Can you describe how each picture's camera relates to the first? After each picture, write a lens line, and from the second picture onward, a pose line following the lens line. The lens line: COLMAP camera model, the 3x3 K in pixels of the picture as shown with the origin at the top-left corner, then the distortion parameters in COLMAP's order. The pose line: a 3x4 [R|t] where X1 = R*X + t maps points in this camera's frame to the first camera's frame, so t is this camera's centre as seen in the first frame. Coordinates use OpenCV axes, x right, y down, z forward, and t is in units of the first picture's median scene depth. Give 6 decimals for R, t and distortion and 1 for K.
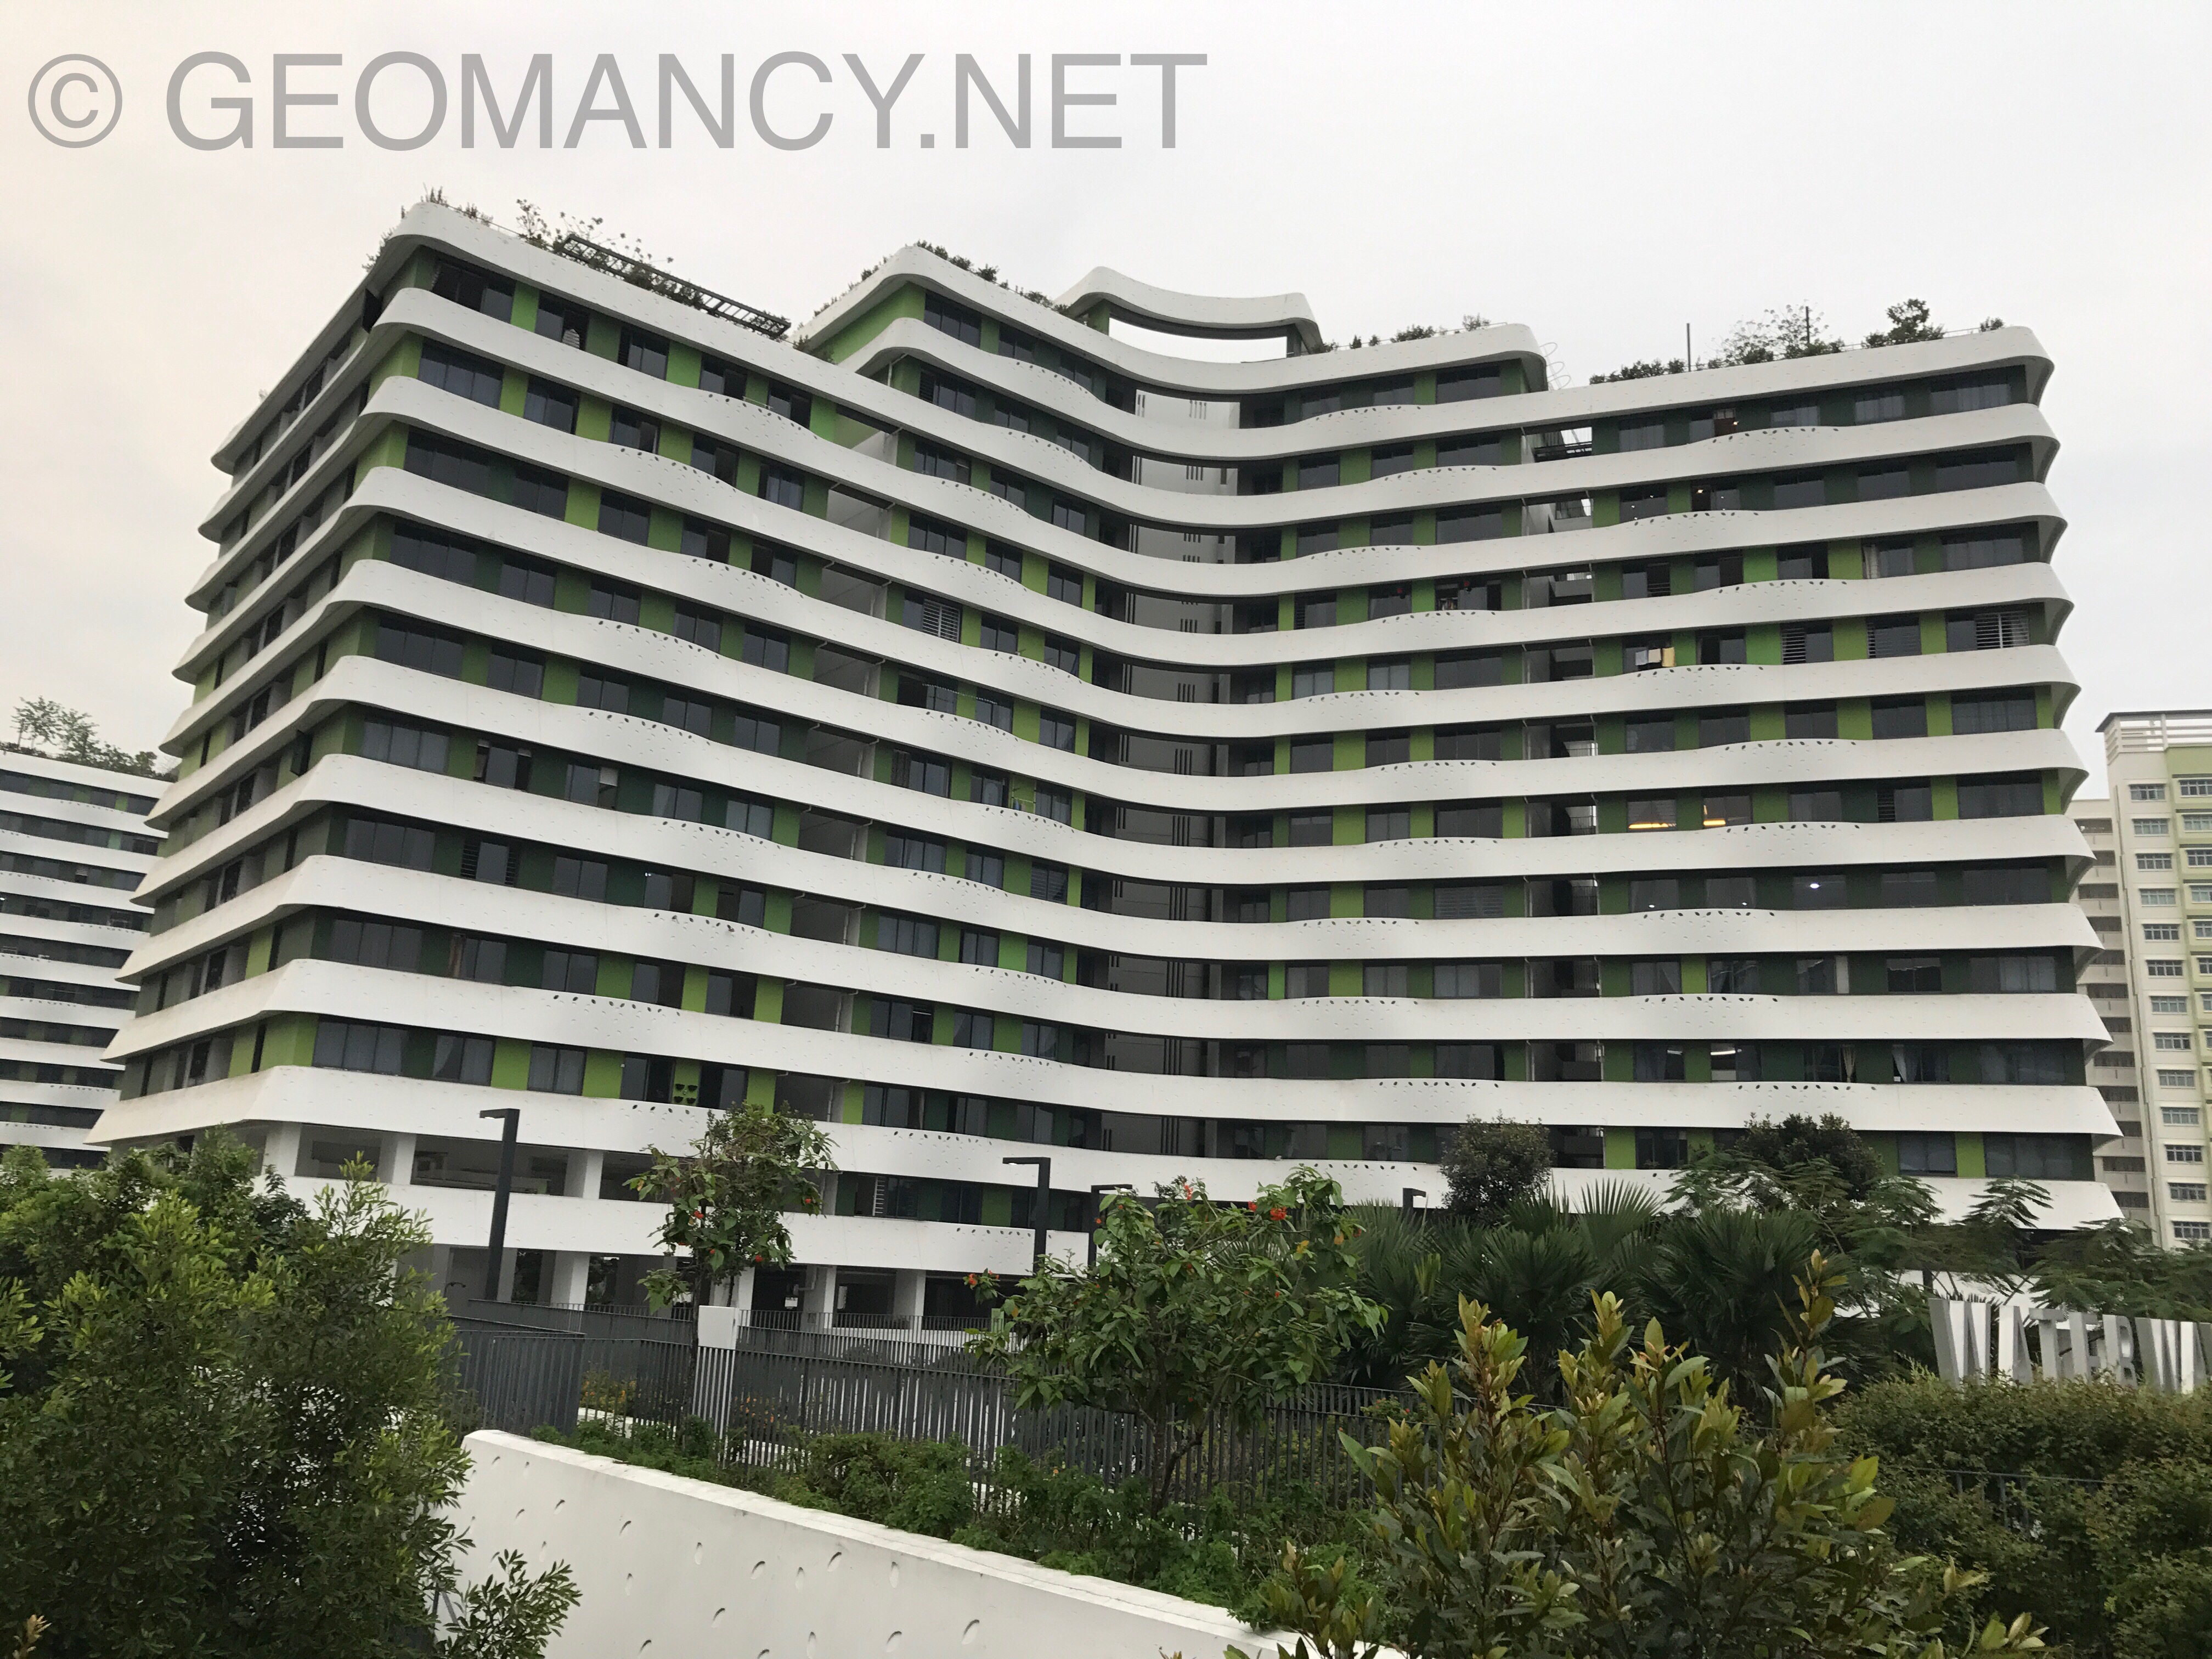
lens RADIAL K [[1821.5, 0, 1167.3], [0, 1821.5, 823.5], [0, 0, 1]] dist [0.180121, -0.625481]
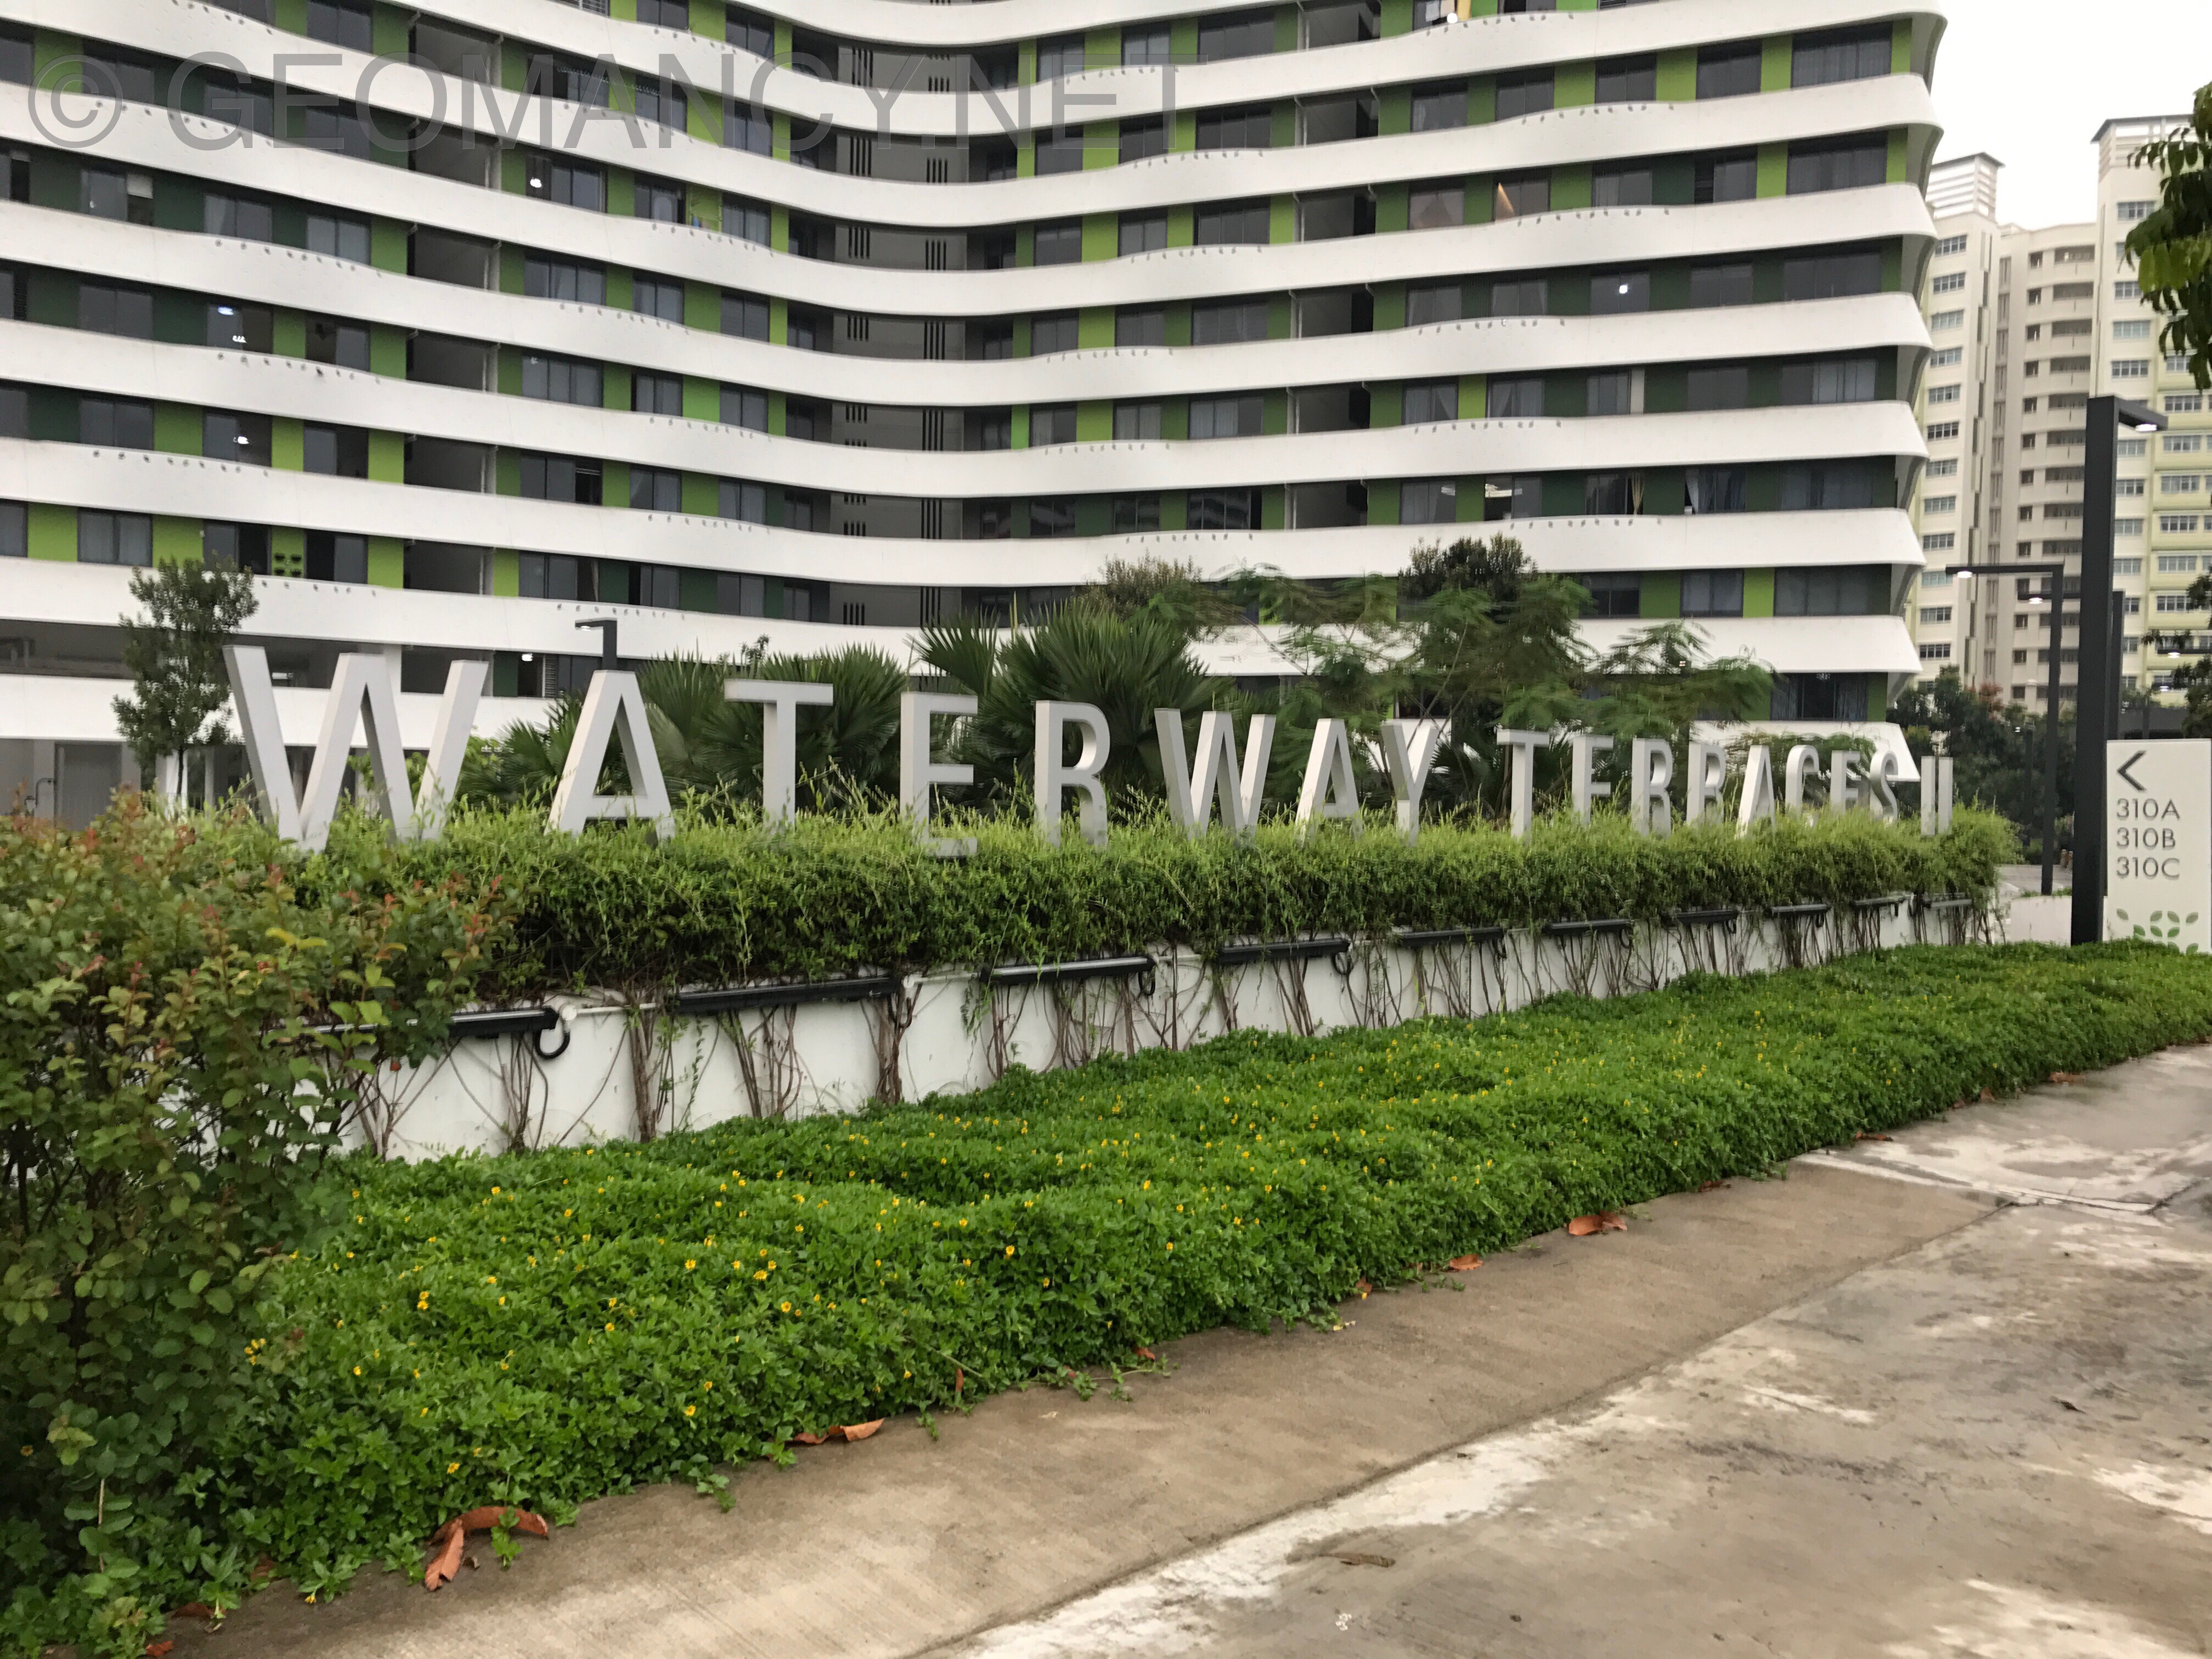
lens RADIAL K [[1853.9, 0, 1106.0], [0, 1853.9, 829.5], [0, 0, 1]] dist [0.009433, -0.006096]
pose [[0.999500, -0.026941, -0.016564, 0.126867], [0.030449, 0.961276, 0.273901, 0.033783], [0.008543, -0.274268, 0.961615, 0.106147]]
